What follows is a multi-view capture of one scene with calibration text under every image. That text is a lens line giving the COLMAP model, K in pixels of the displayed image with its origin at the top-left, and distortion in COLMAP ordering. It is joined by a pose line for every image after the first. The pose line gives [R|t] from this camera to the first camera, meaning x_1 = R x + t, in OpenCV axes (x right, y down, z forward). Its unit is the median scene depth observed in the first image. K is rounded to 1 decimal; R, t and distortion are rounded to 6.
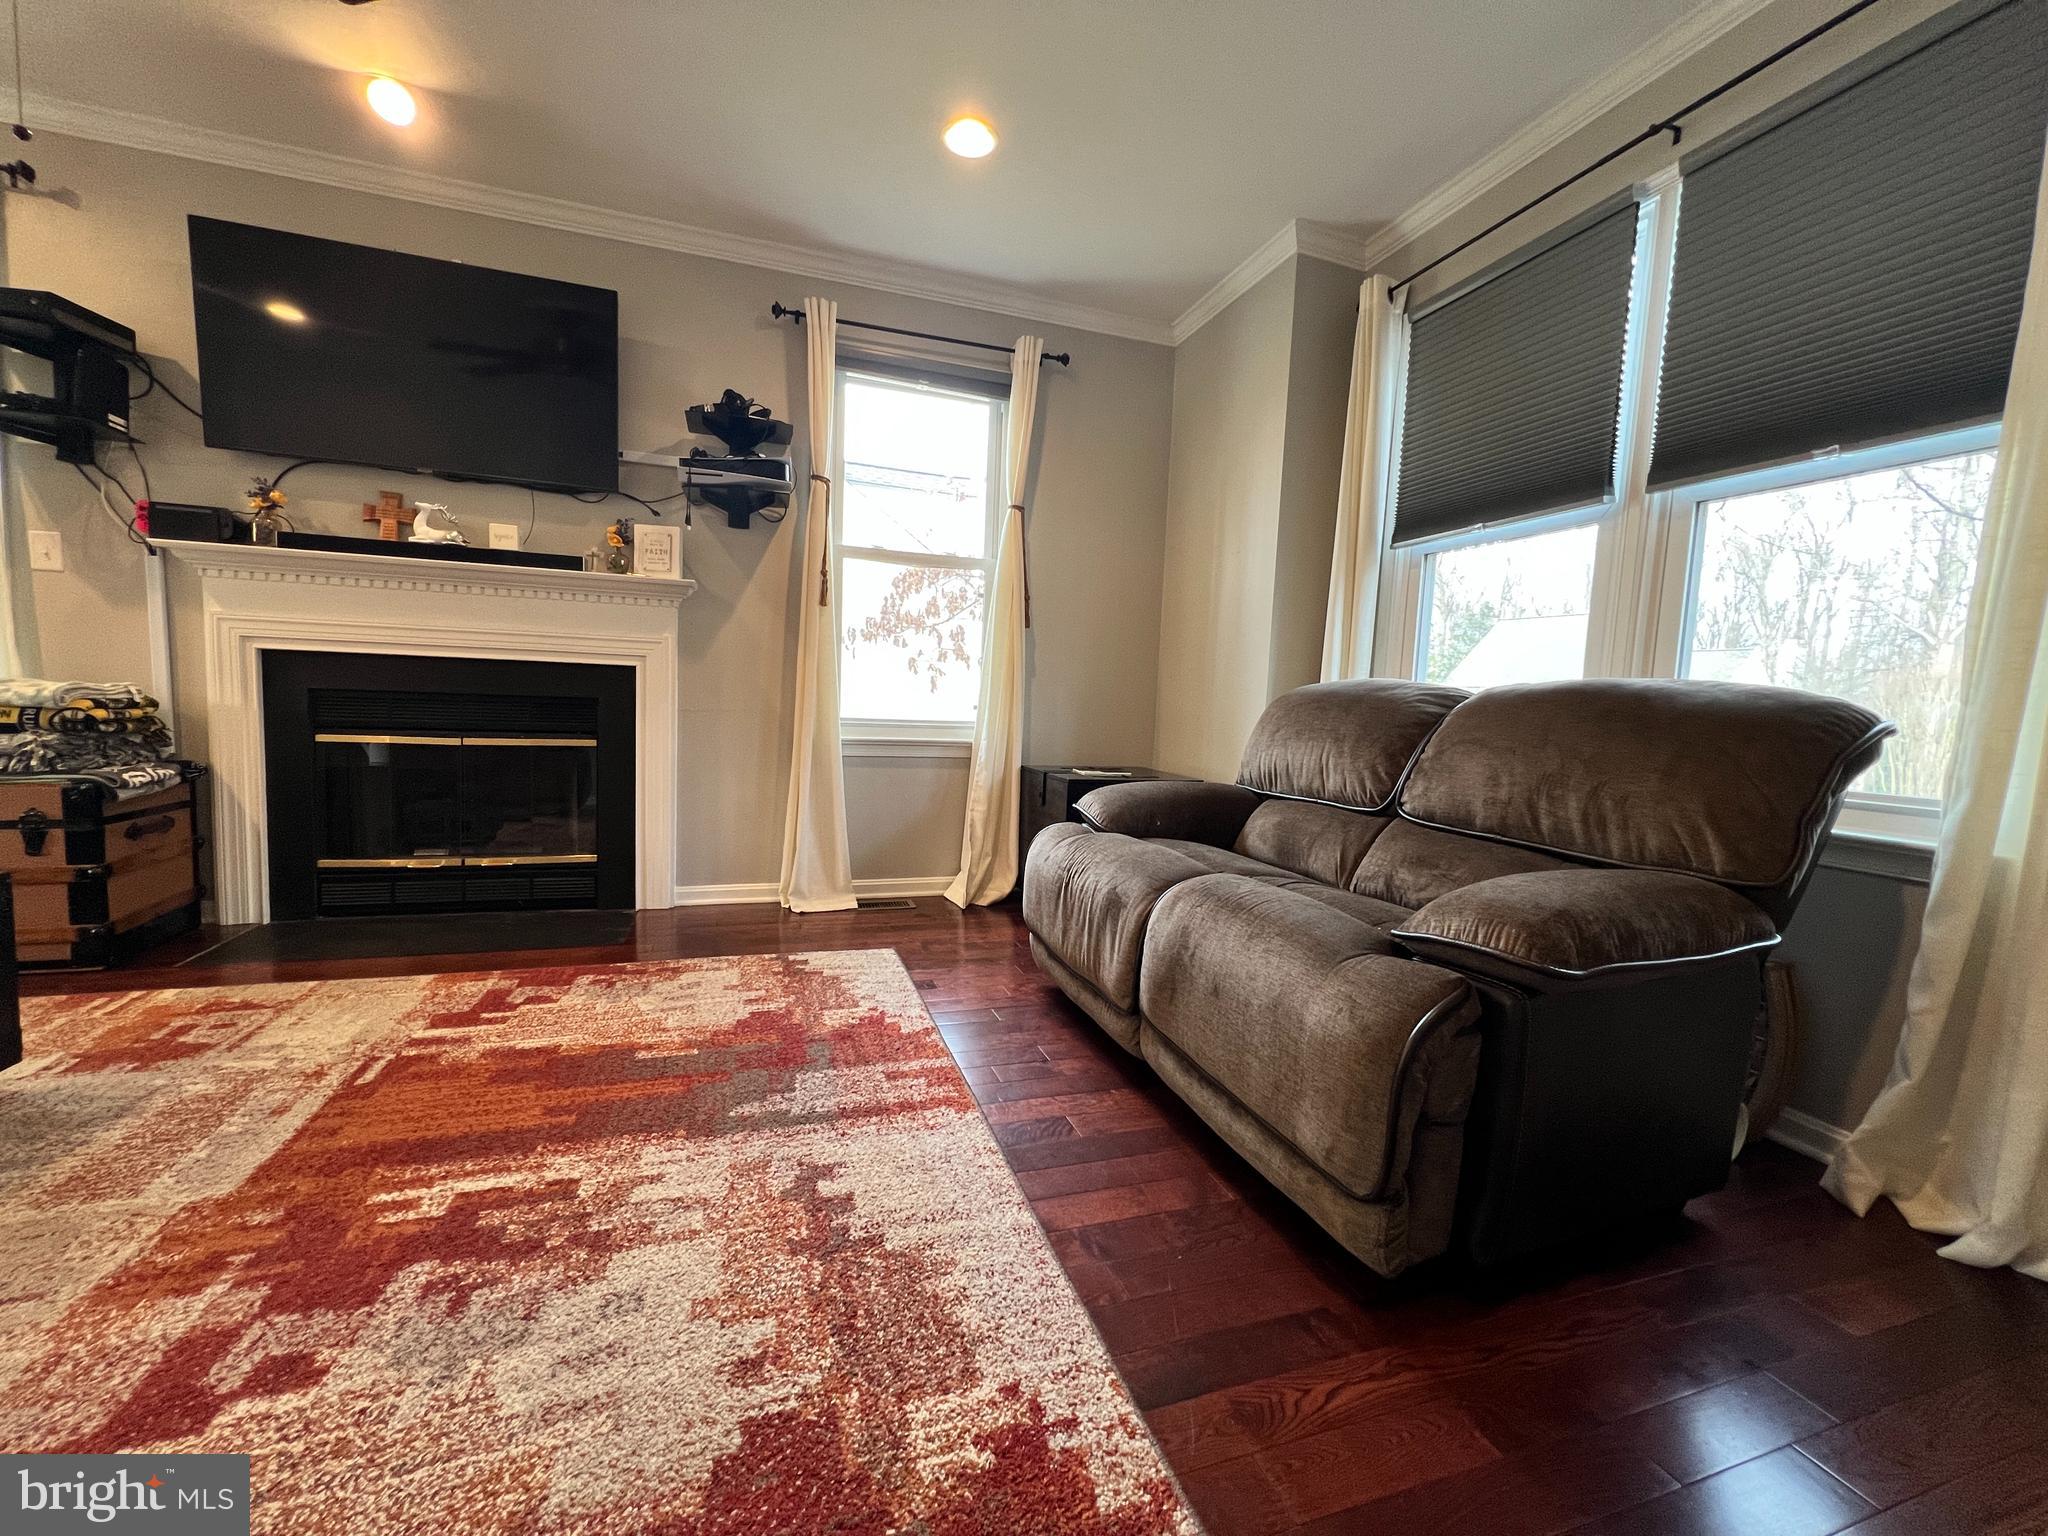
lens RADIAL K [[818.9, 0, 1024.0], [0, 818.9, 768.0], [0, 0, 1]] dist [0.002138, 0.000363]
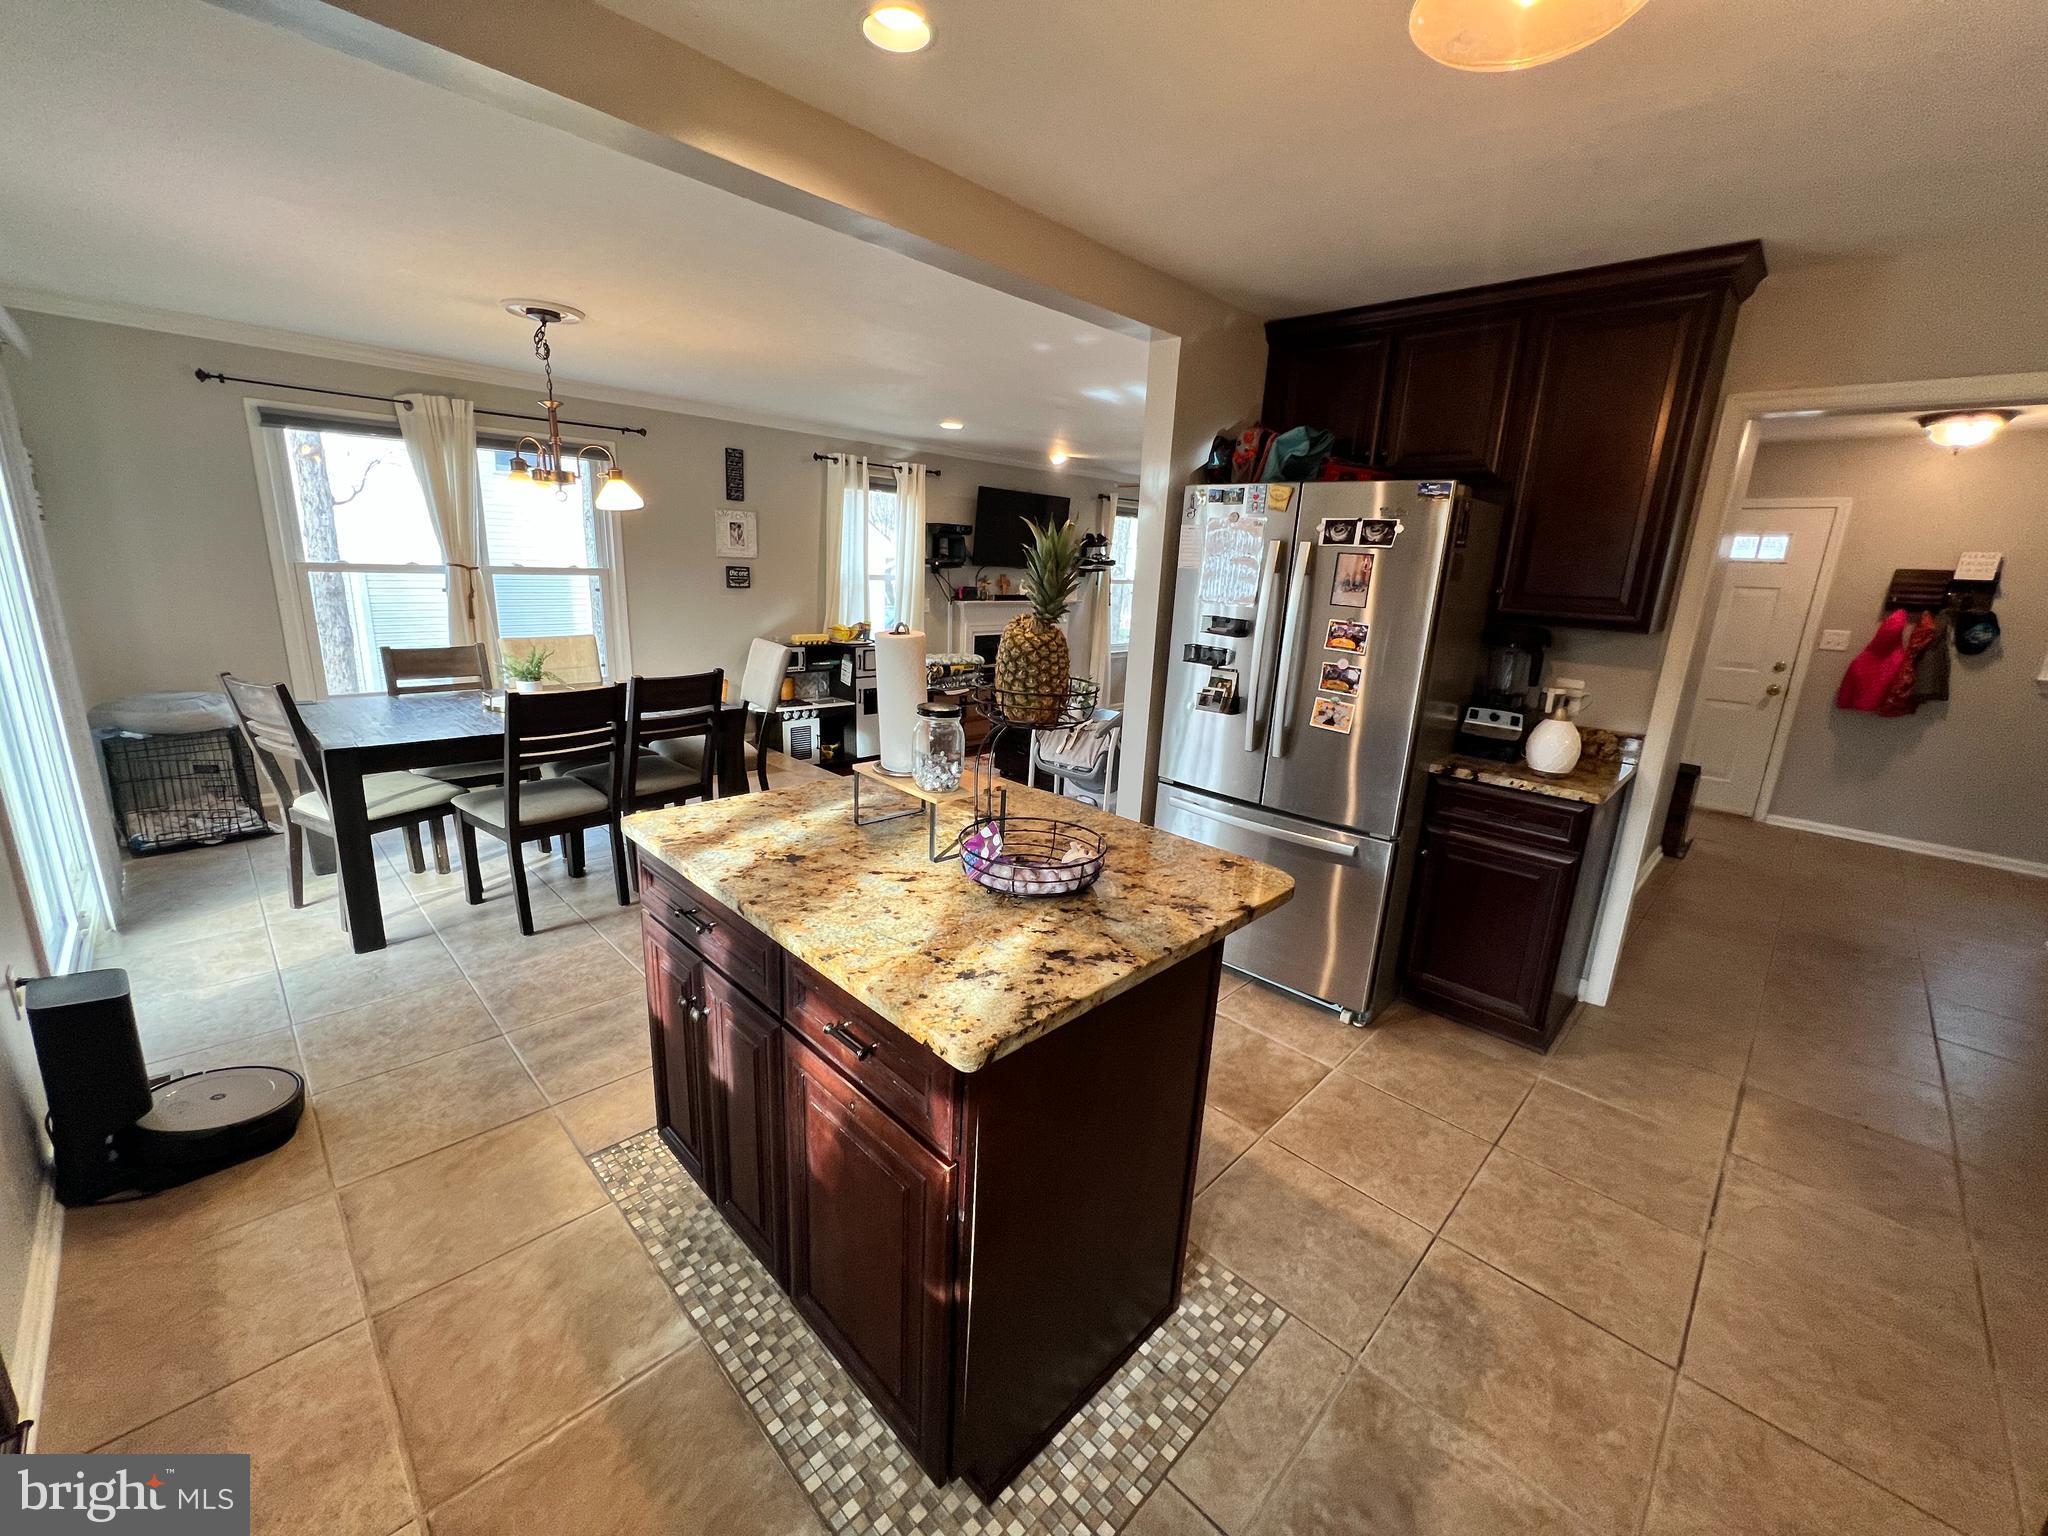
lens RADIAL K [[818.9, 0, 1024.0], [0, 818.9, 768.0], [0, 0, 1]] dist [0.002138, 0.000363]
pose [[0.892725, -0.112729, 0.436273, -2.632887], [0.031289, 0.981372, 0.189554, -0.291008], [-0.449515, -0.155569, 0.879622, -2.027186]]
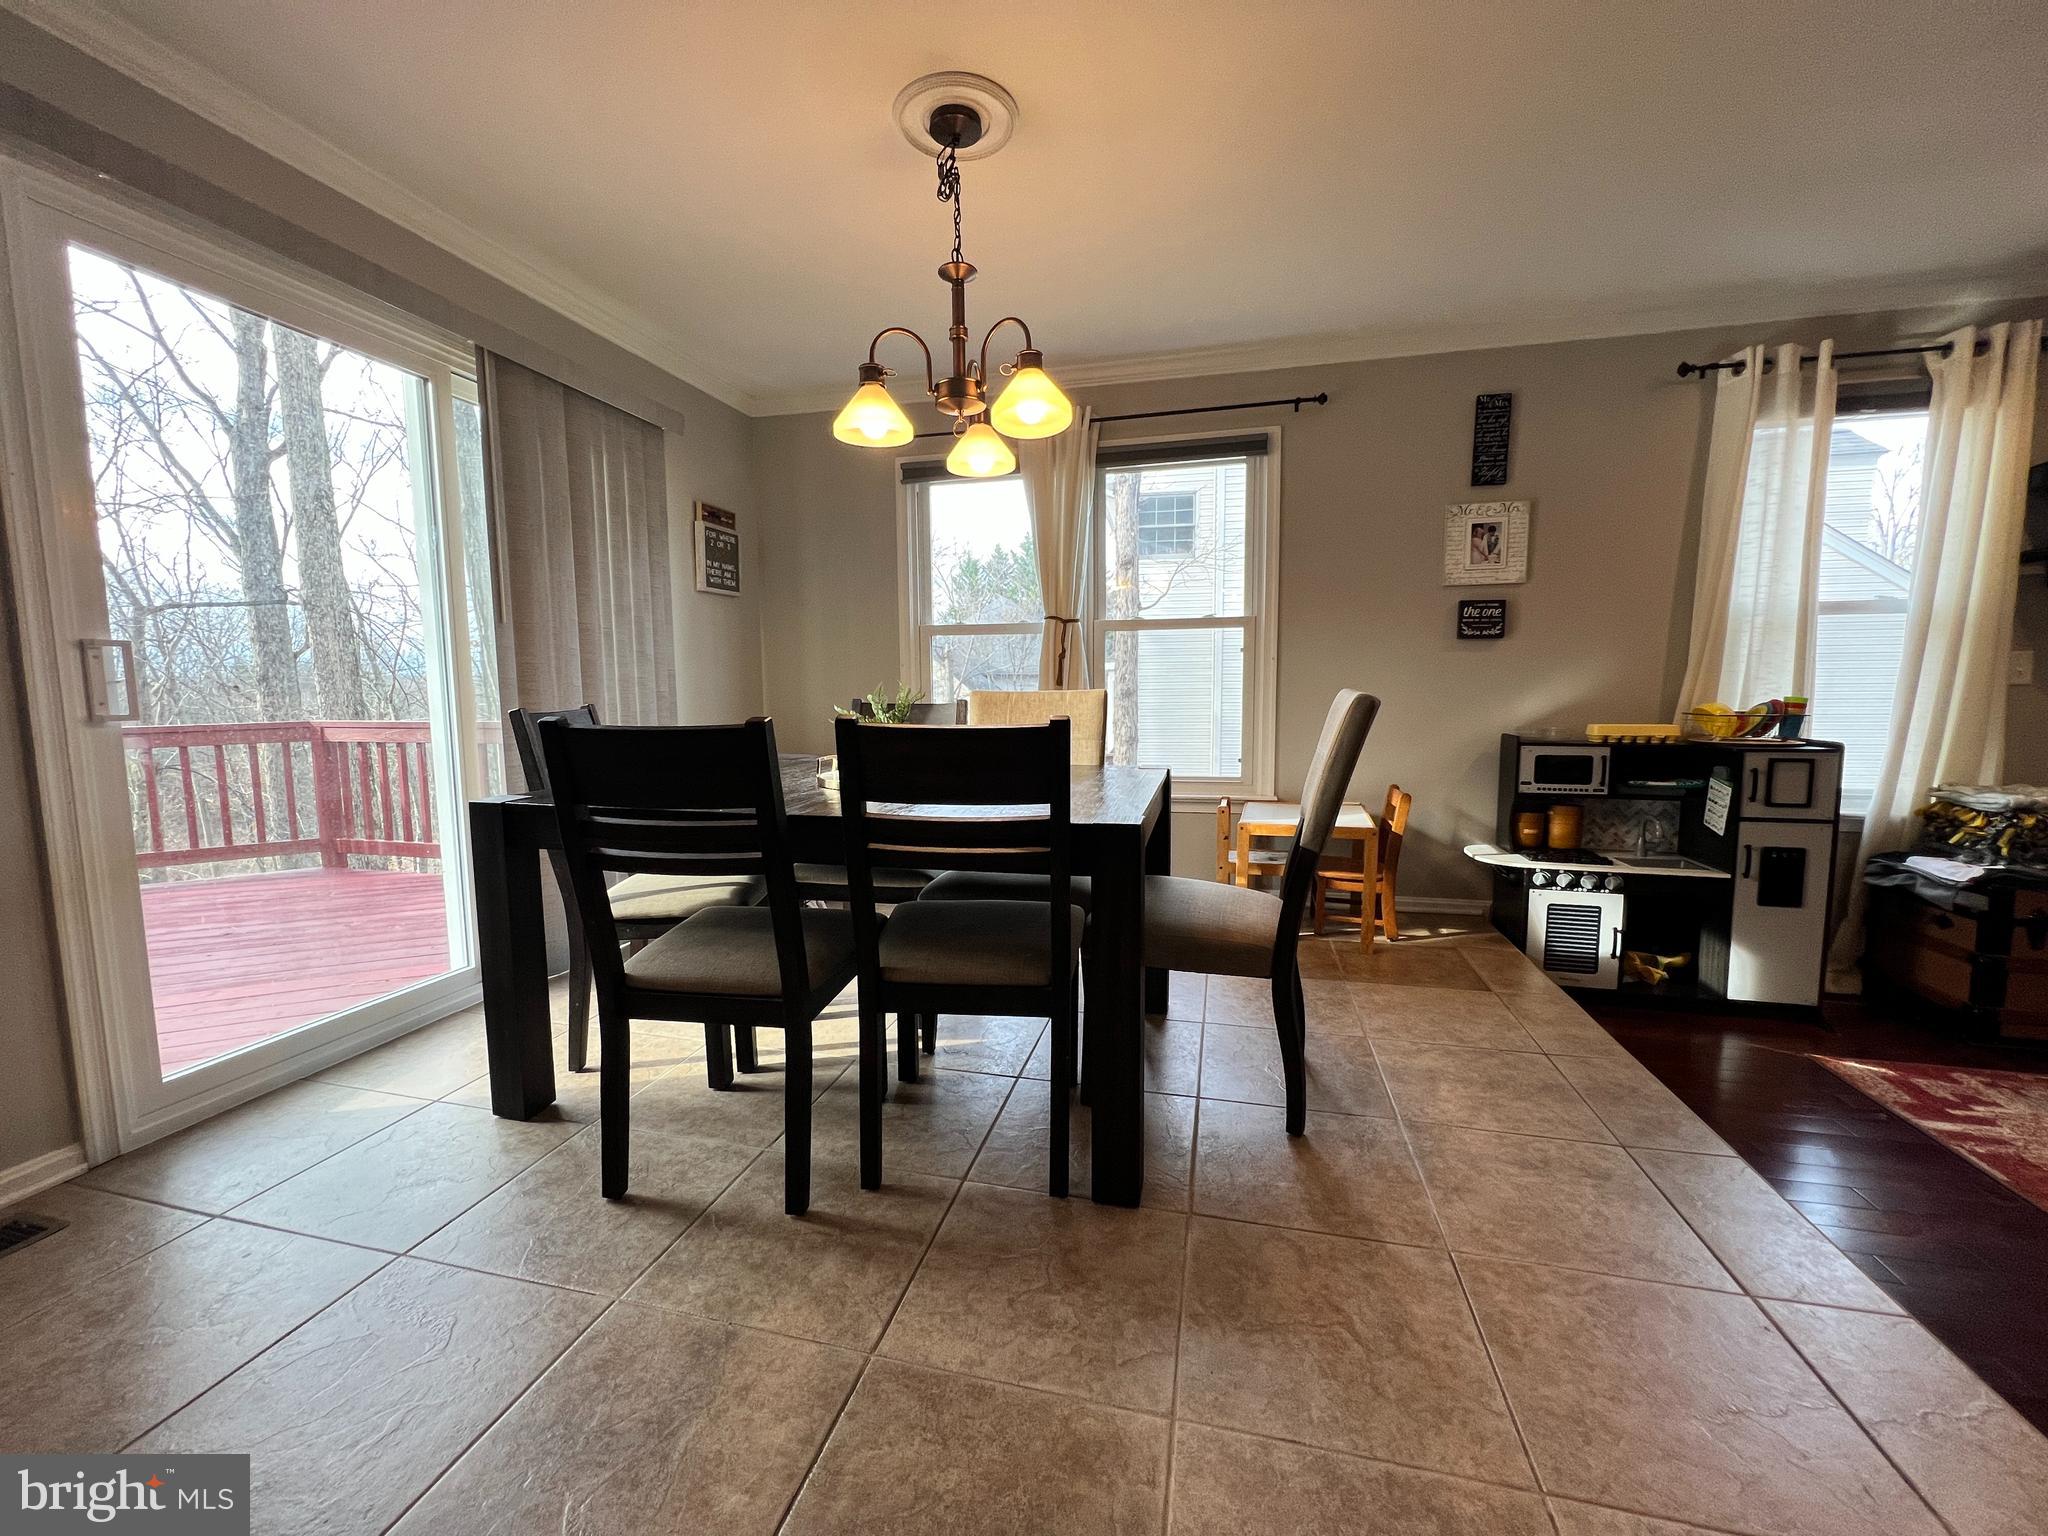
lens RADIAL K [[827.3, 0, 1025.9], [0, 827.3, 764.8], [0, 0, 1]] dist [-0.000548, 0.000310]
pose [[0.840992, 0.003990, -0.541032, -2.094815], [-0.003348, 0.999992, 0.002170, -0.155447], [0.541037, -0.000013, 0.840999, -0.842639]]
